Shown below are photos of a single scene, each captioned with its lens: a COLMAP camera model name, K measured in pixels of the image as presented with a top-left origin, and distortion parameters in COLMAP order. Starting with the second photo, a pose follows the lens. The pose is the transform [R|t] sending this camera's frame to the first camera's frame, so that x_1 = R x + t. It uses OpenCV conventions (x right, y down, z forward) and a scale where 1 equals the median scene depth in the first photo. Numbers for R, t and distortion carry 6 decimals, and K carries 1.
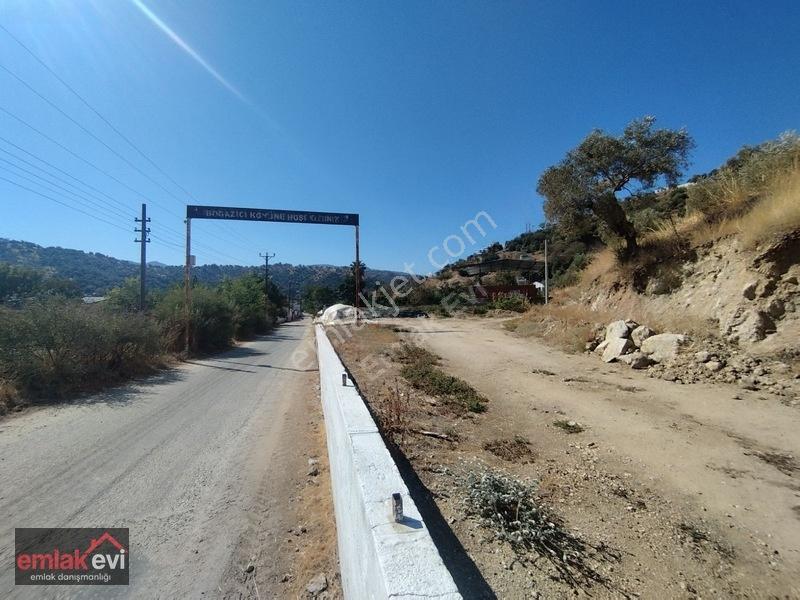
lens RADIAL K [[368.5, 0, 393.0], [0, 368.5, 303.2], [0, 0, 1]] dist [-0.005155, 0.003156]
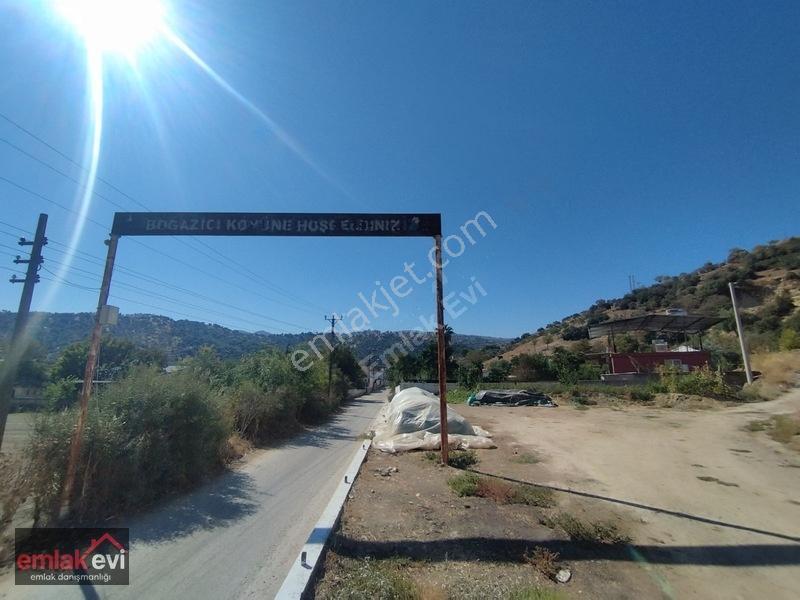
lens RADIAL K [[368.5, 0, 395.9], [0, 368.5, 296.8], [0, 0, 1]] dist [-0.005155, 0.003156]
pose [[0.974843, -0.039479, -0.219370, -0.049320], [-0.003579, 0.981290, -0.192505, -0.042230], [0.222865, 0.188447, 0.956462, 0.550939]]
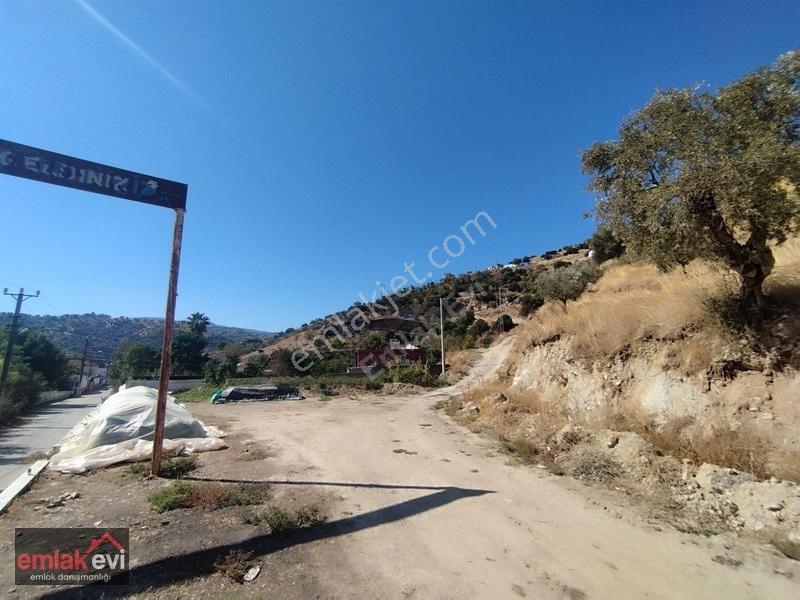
lens RADIAL K [[368.5, 0, 397.8], [0, 368.5, 295.8], [0, 0, 1]] dist [-0.005155, 0.003156]
pose [[0.921892, 0.068898, 0.381272, -0.024463], [0.001166, 0.983564, -0.180554, -0.043427], [-0.387445, 0.166896, 0.906660, 0.556419]]
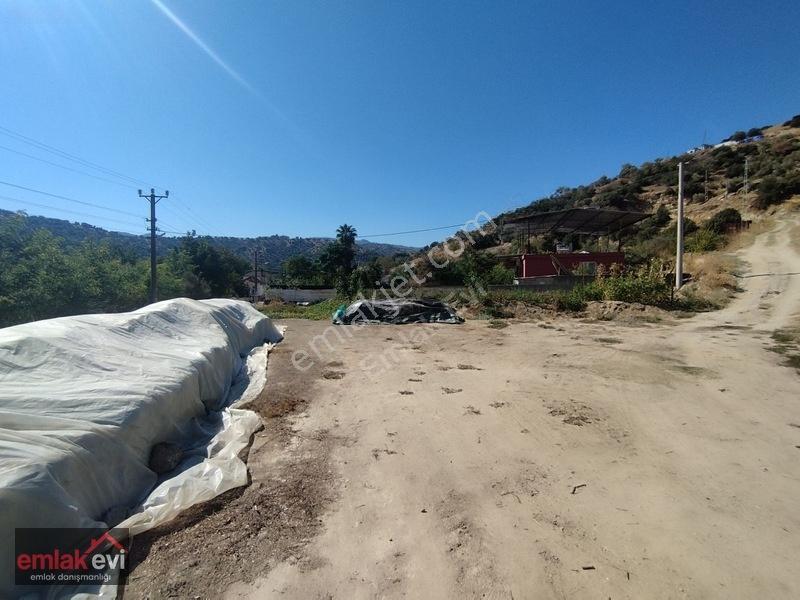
lens RADIAL K [[368.5, 0, 396.0], [0, 368.5, 303.2], [0, 0, 1]] dist [-0.005155, 0.003156]
pose [[0.999937, 0.004148, 0.010457, 0.028538], [-0.004886, 0.997421, 0.071604, -0.023486], [-0.010133, -0.071651, 0.997378, 1.069318]]
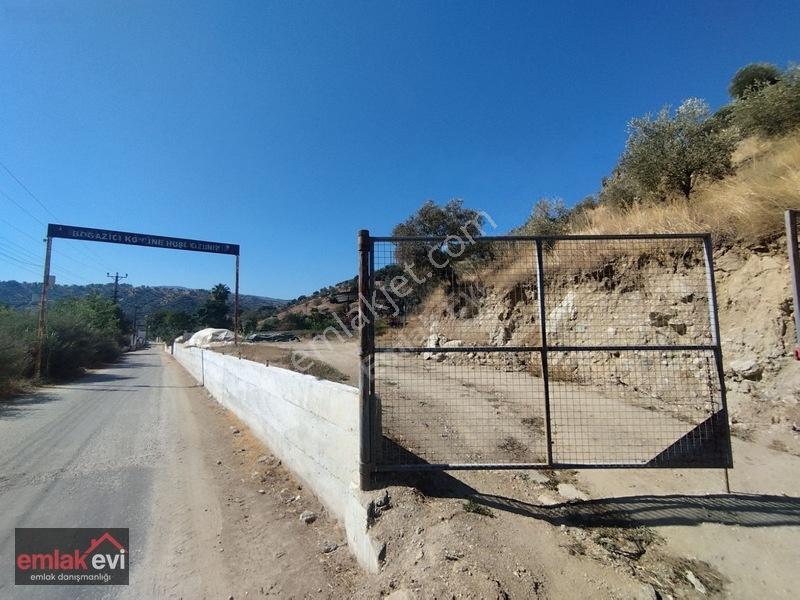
lens RADIAL K [[368.5, 0, 393.7], [0, 368.5, 298.0], [0, 0, 1]] dist [-0.005155, 0.003156]
pose [[0.937705, 0.026637, 0.346409, -0.038502], [0.003434, 0.996297, -0.085907, 0.011915], [-0.347414, 0.081745, 0.934142, -0.177596]]
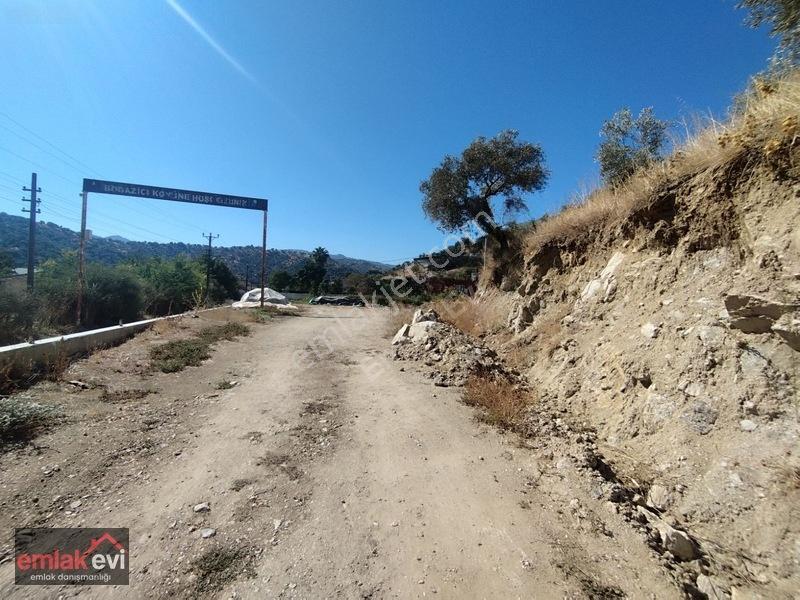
lens RADIAL K [[368.5, 0, 396.5], [0, 368.5, 301.2], [0, 0, 1]] dist [-0.005155, 0.003156]
pose [[0.995420, 0.050258, 0.081317, 0.195352], [-0.051936, 0.998476, 0.018652, 0.001408], [-0.080256, -0.022790, 0.996514, -0.053784]]
